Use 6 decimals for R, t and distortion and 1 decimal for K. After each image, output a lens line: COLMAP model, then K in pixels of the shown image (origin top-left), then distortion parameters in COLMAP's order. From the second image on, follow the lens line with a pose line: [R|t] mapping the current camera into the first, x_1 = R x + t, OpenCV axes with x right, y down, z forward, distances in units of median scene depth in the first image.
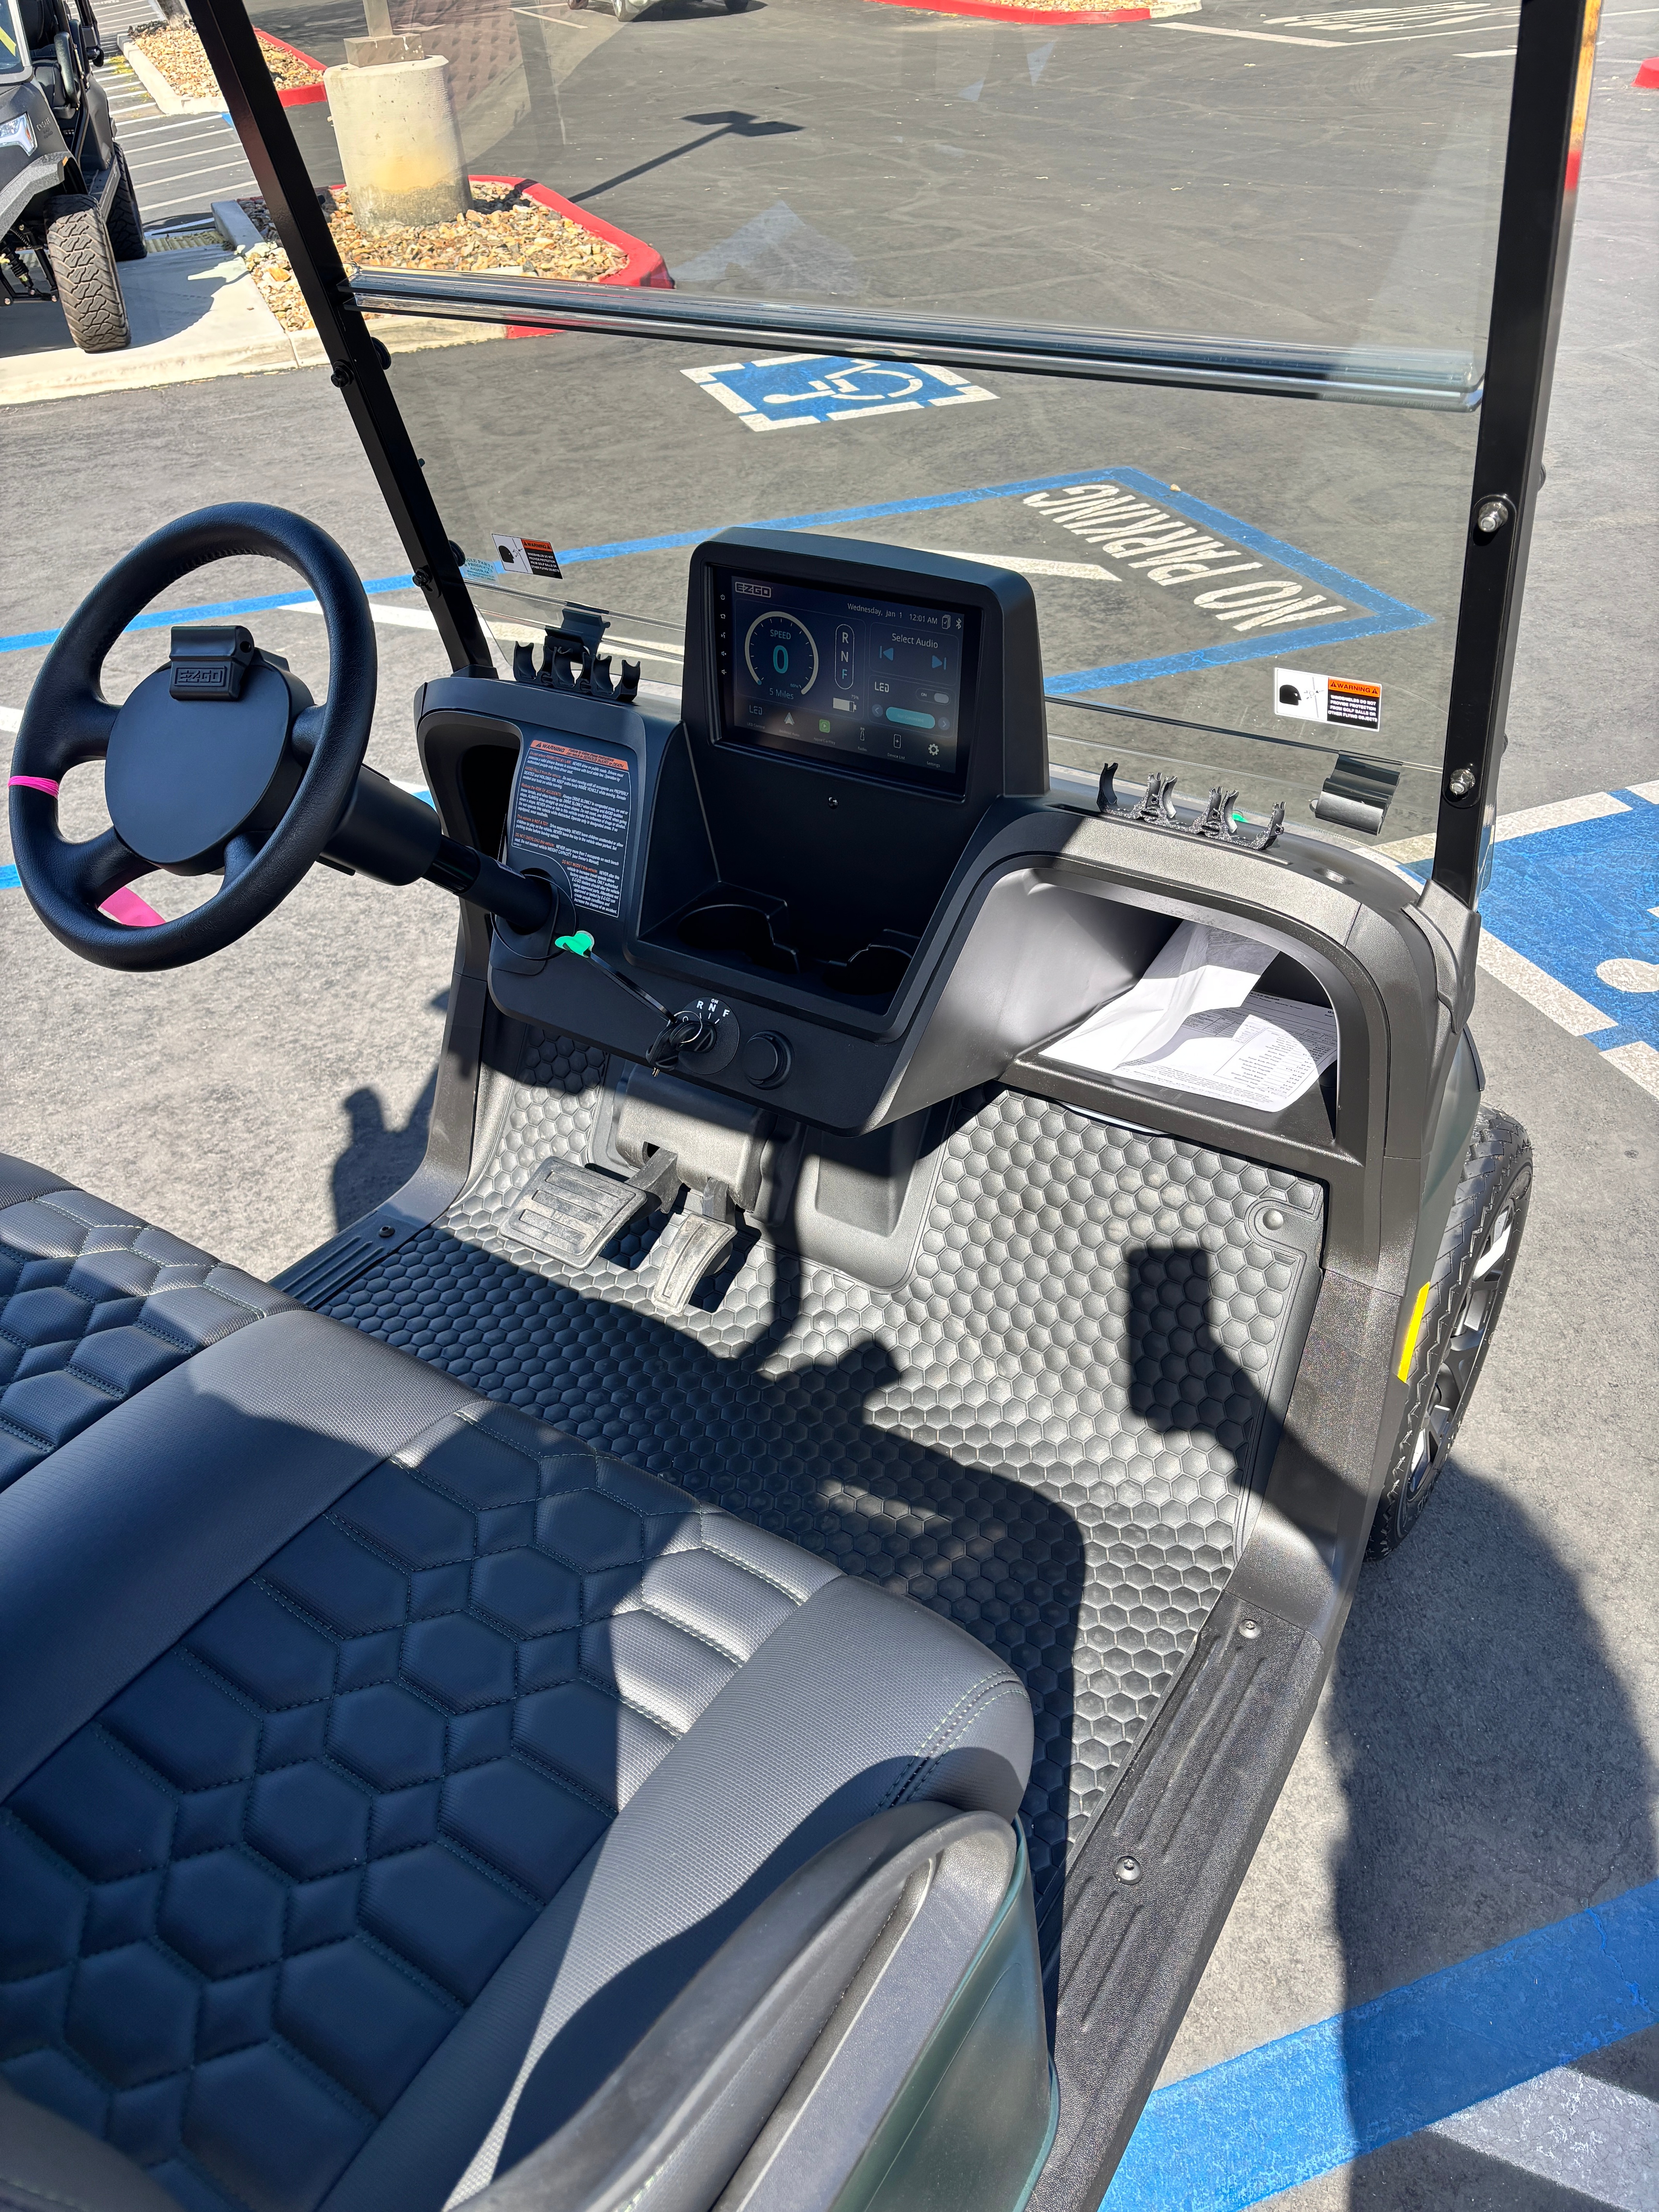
lens RADIAL K [[1685.2, 0, 765.8], [0, 1685.2, 1074.8], [0, 0, 1]] dist [0.020417, 0.006938]
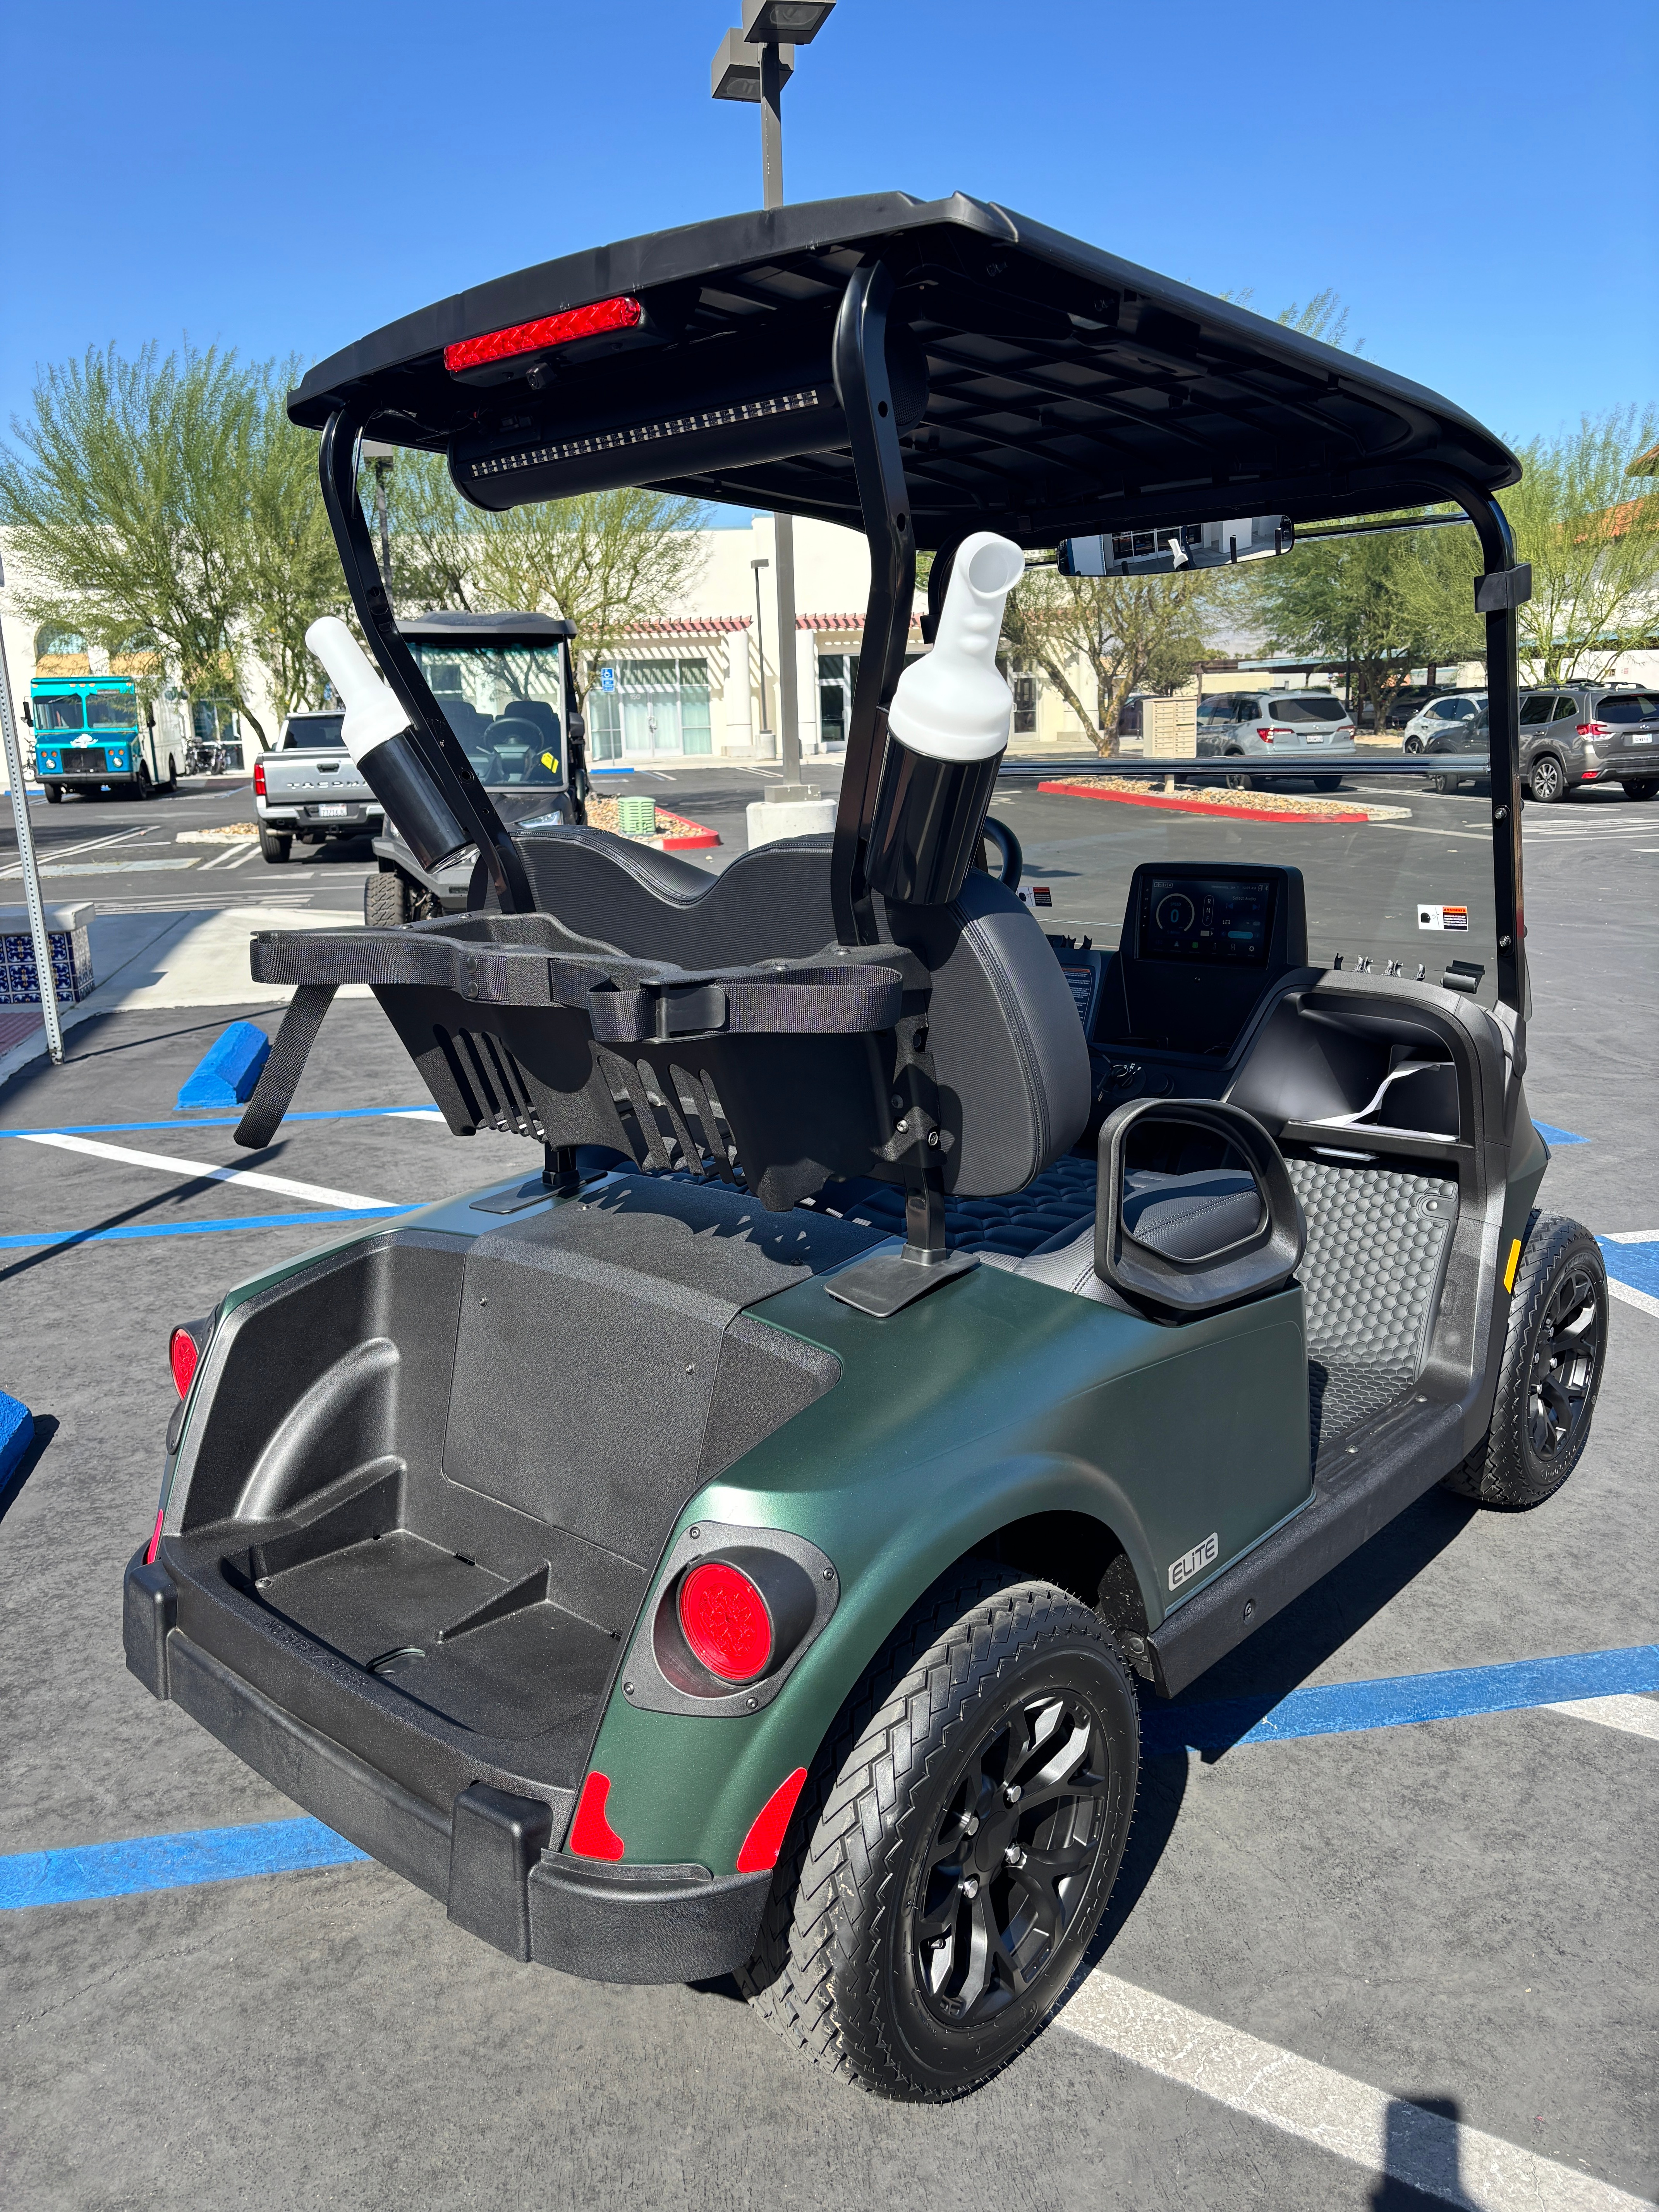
lens RADIAL K [[1639.9, 0, 829.5], [0, 1639.9, 1106.0], [0, 0, 1]] dist [-0.003864, 0.000146]
pose [[0.990635, 0.068812, -0.117927, -0.157900], [-0.107975, 0.923464, -0.368179, 0.759495], [0.083566, 0.377464, 0.922246, -0.796770]]
